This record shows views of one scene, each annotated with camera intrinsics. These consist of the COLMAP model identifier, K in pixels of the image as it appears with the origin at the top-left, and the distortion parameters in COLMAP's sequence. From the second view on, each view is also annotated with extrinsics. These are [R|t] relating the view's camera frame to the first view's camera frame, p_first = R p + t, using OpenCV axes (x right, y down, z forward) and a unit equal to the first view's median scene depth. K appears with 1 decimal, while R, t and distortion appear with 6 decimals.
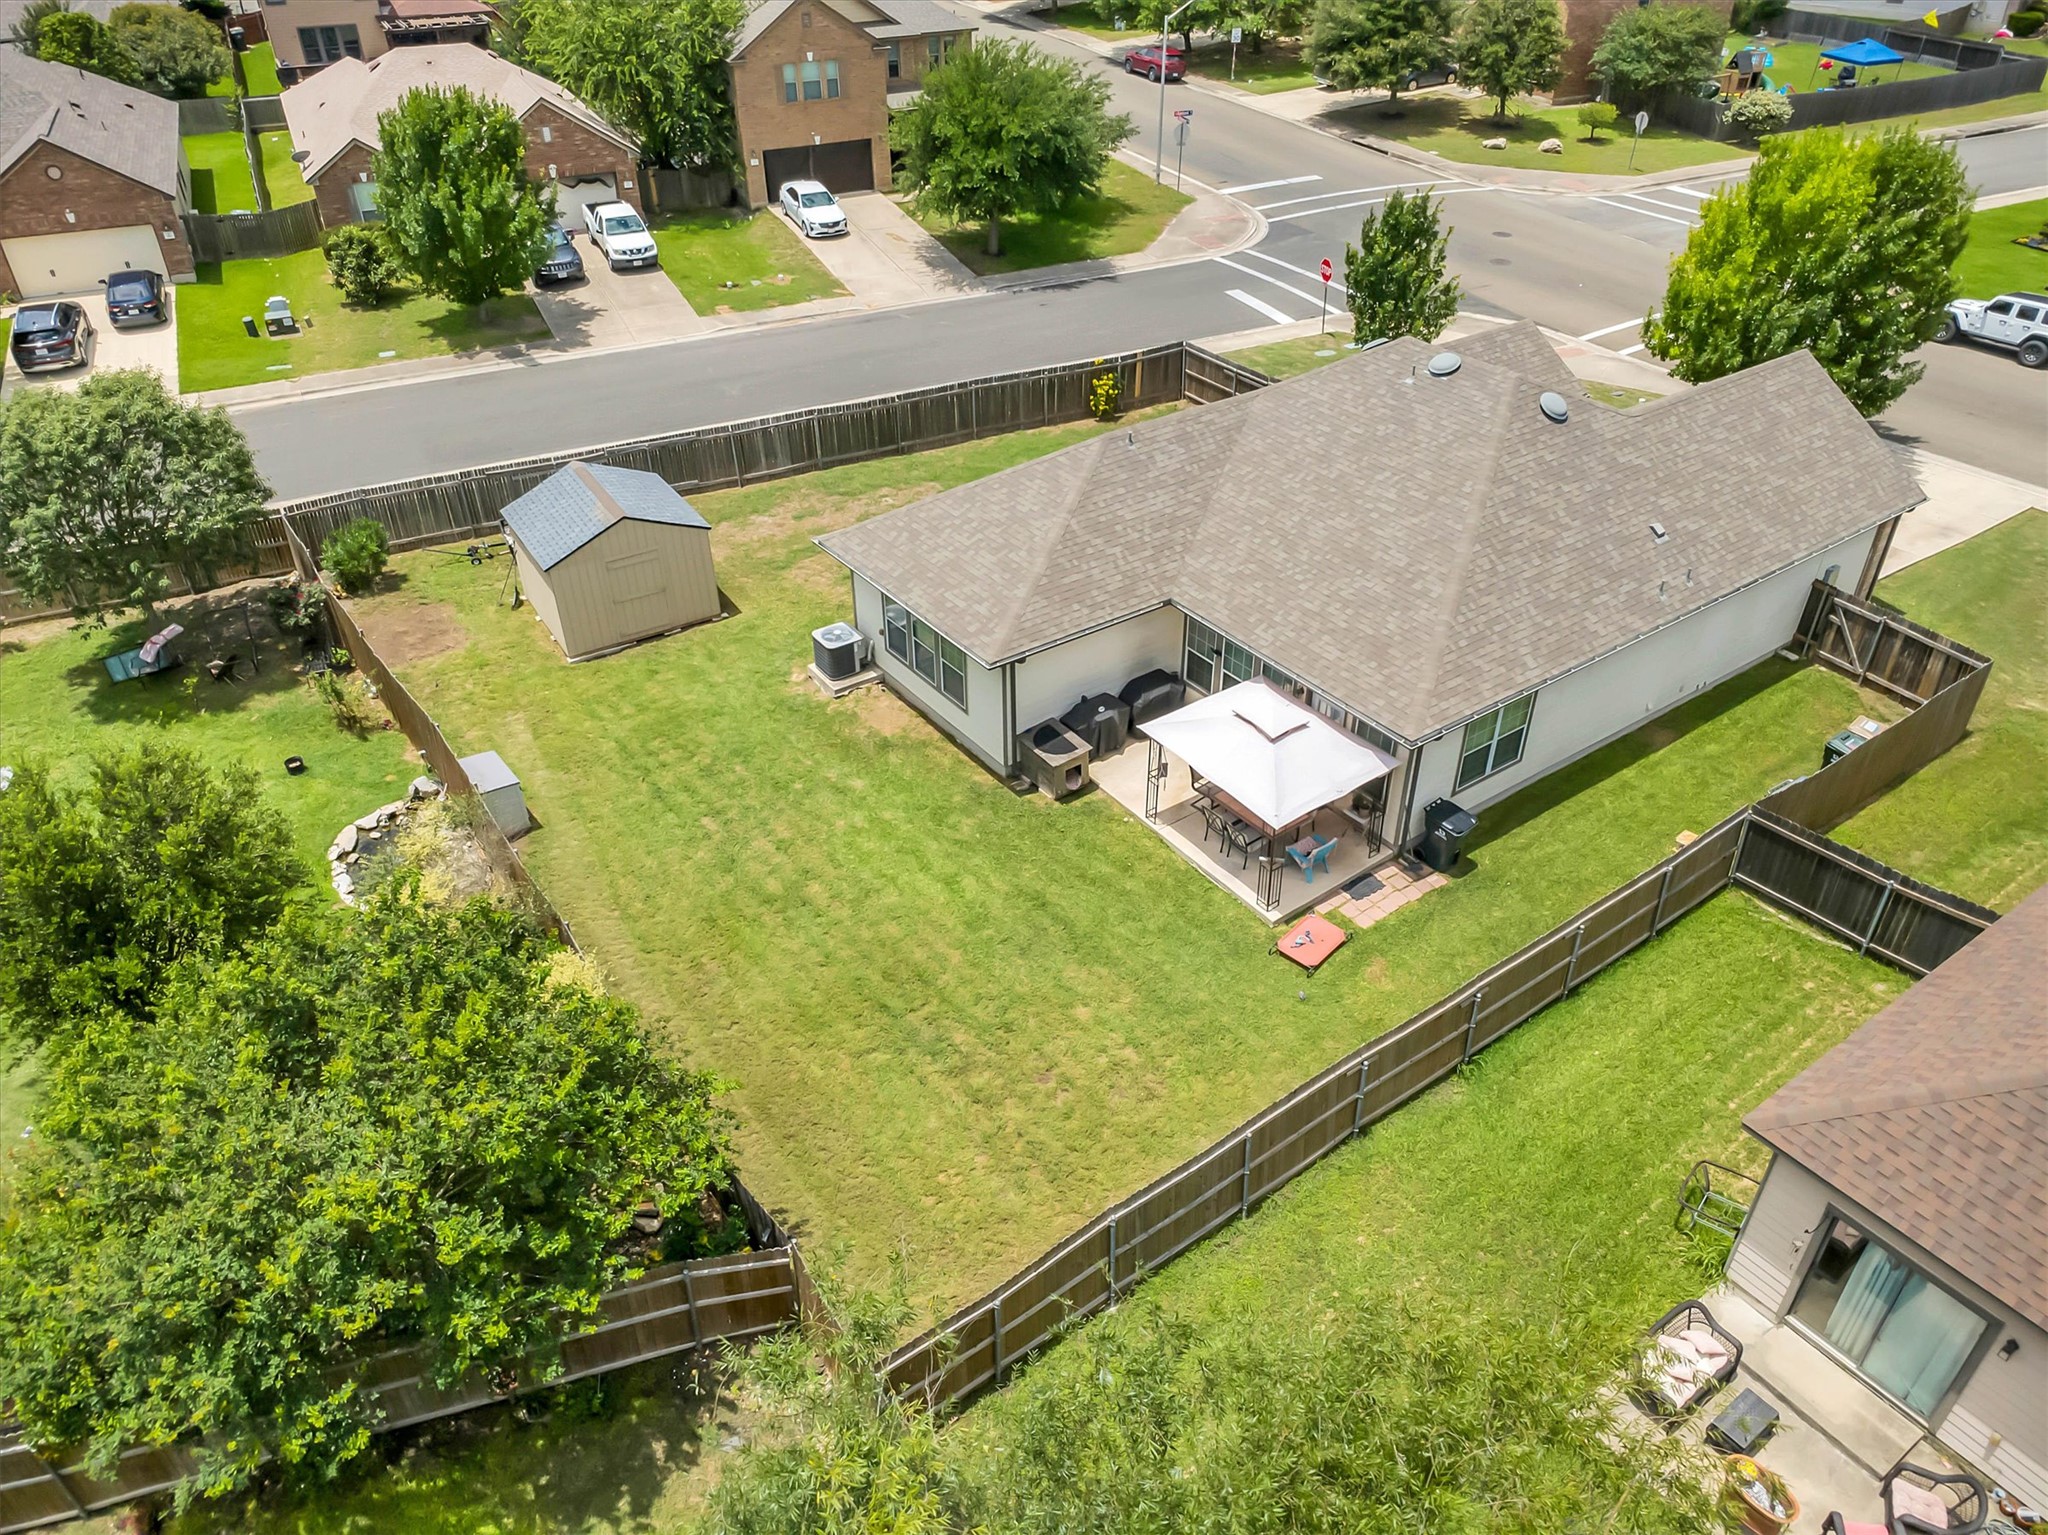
lens RADIAL K [[1450.9, 0, 1024.0], [0, 1450.9, 767.5], [0, 0, 1]] dist [-0.001031, -0.000049]
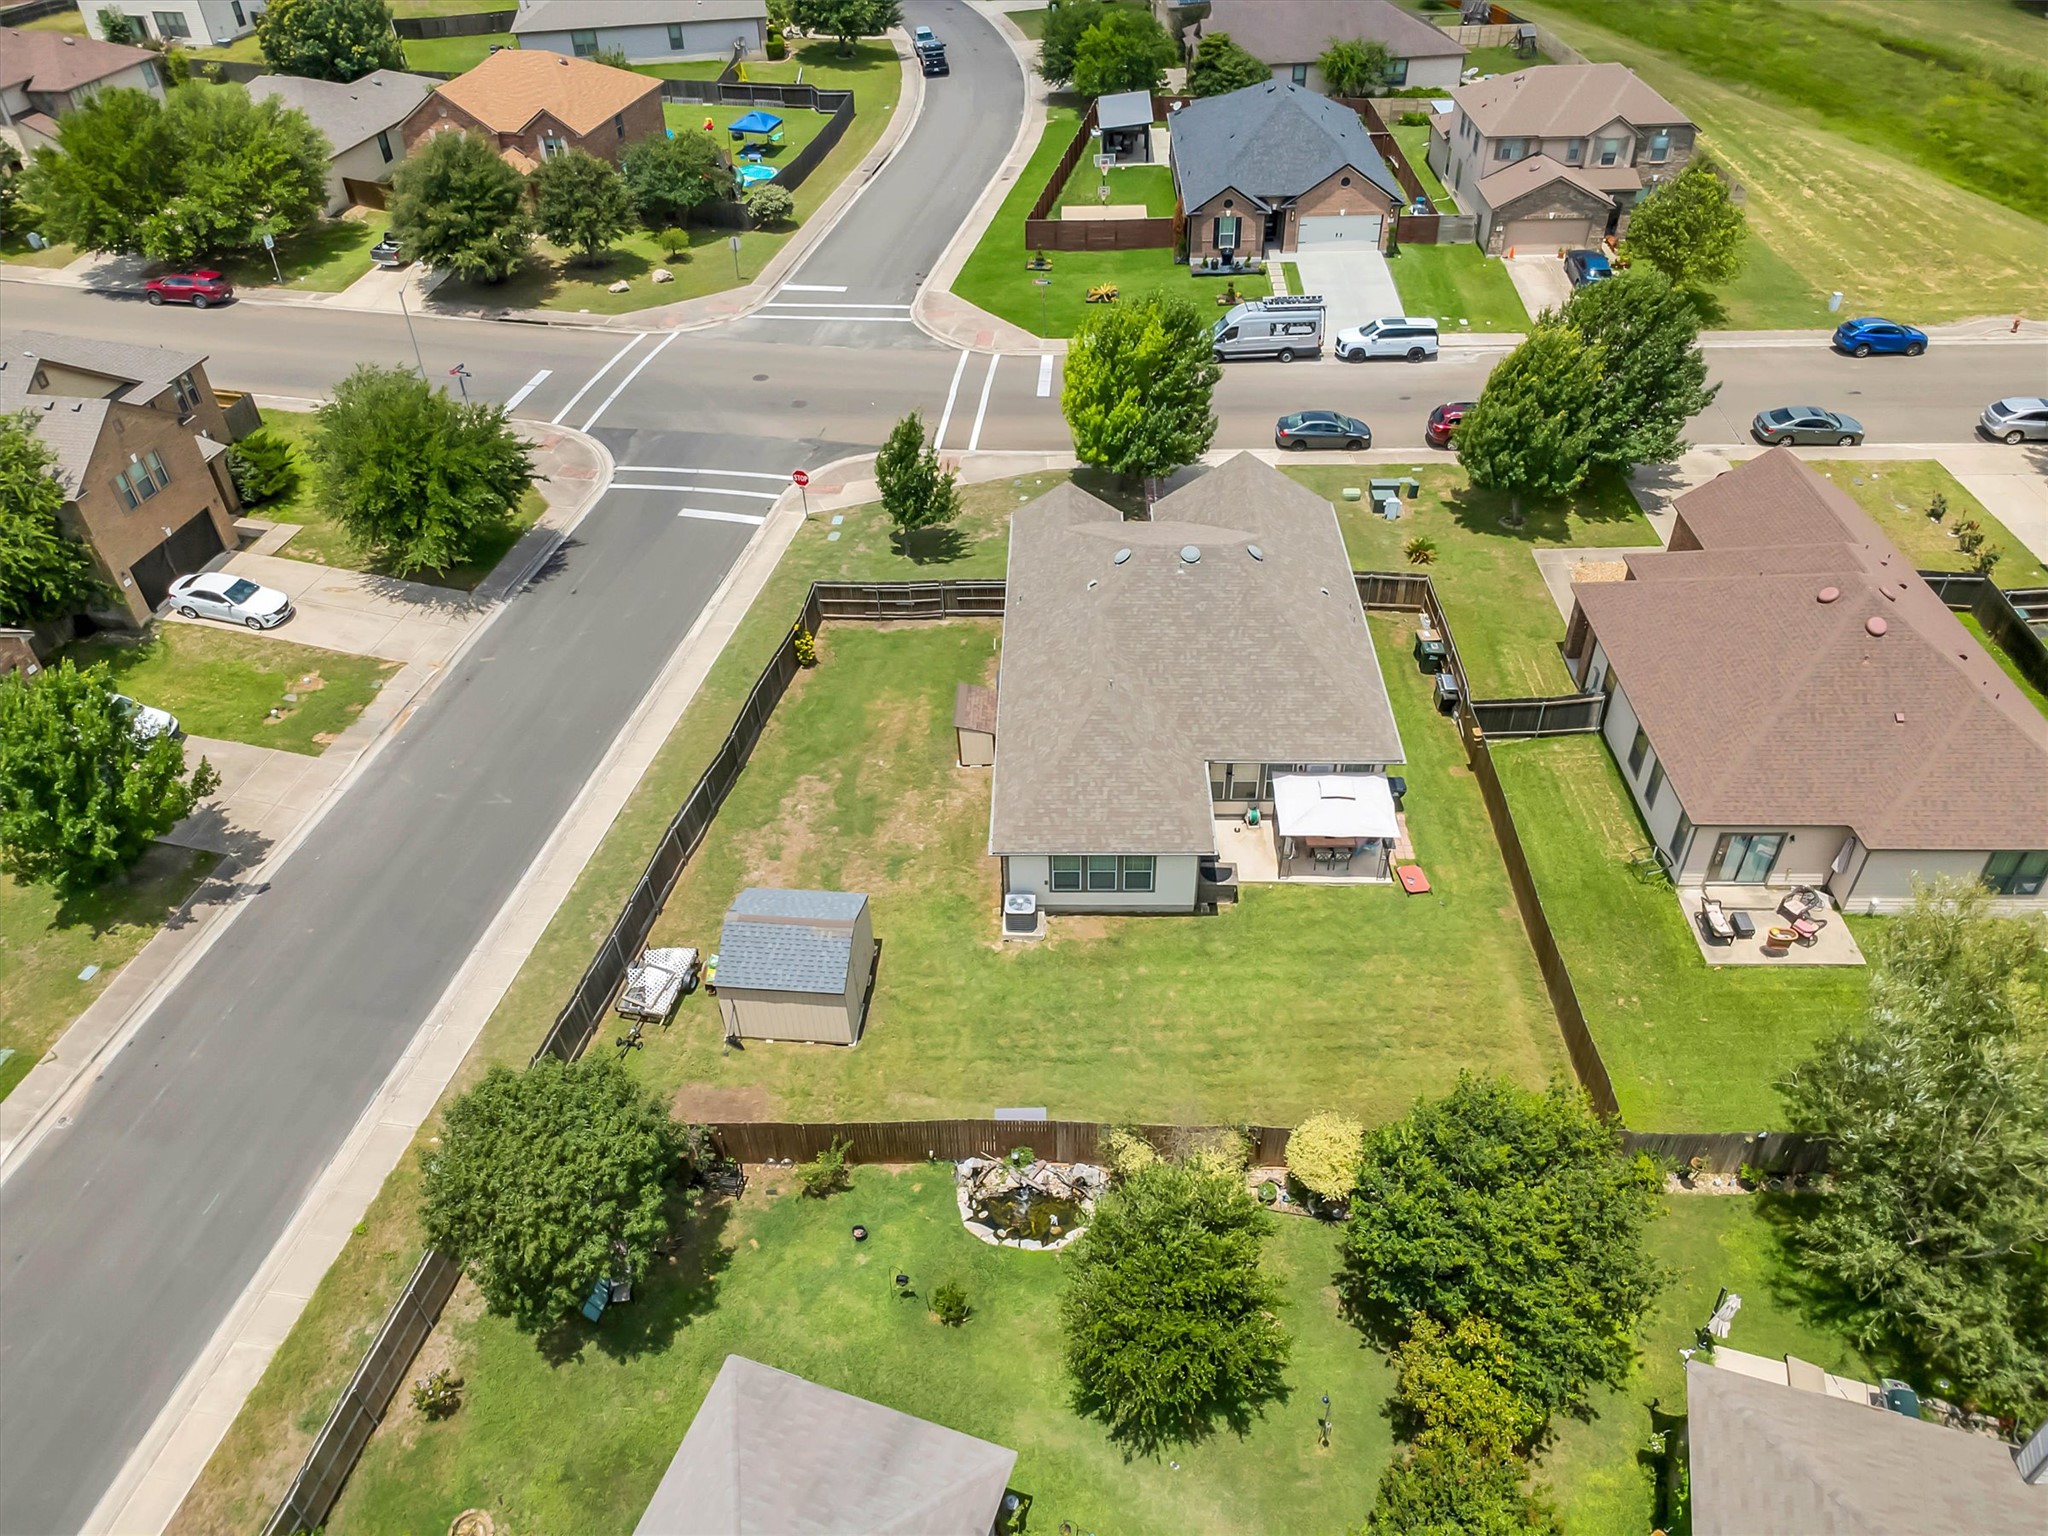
lens RADIAL K [[1450.9, 0, 1024.0], [0, 1450.9, 768.0], [0, 0, 1]] dist [-0.001031, -0.000049]
pose [[0.597399, -0.509807, 0.619041, -0.530364], [0.468573, 0.848349, 0.246461, -0.311772], [-0.650810, 0.142830, 0.745685, -0.038000]]
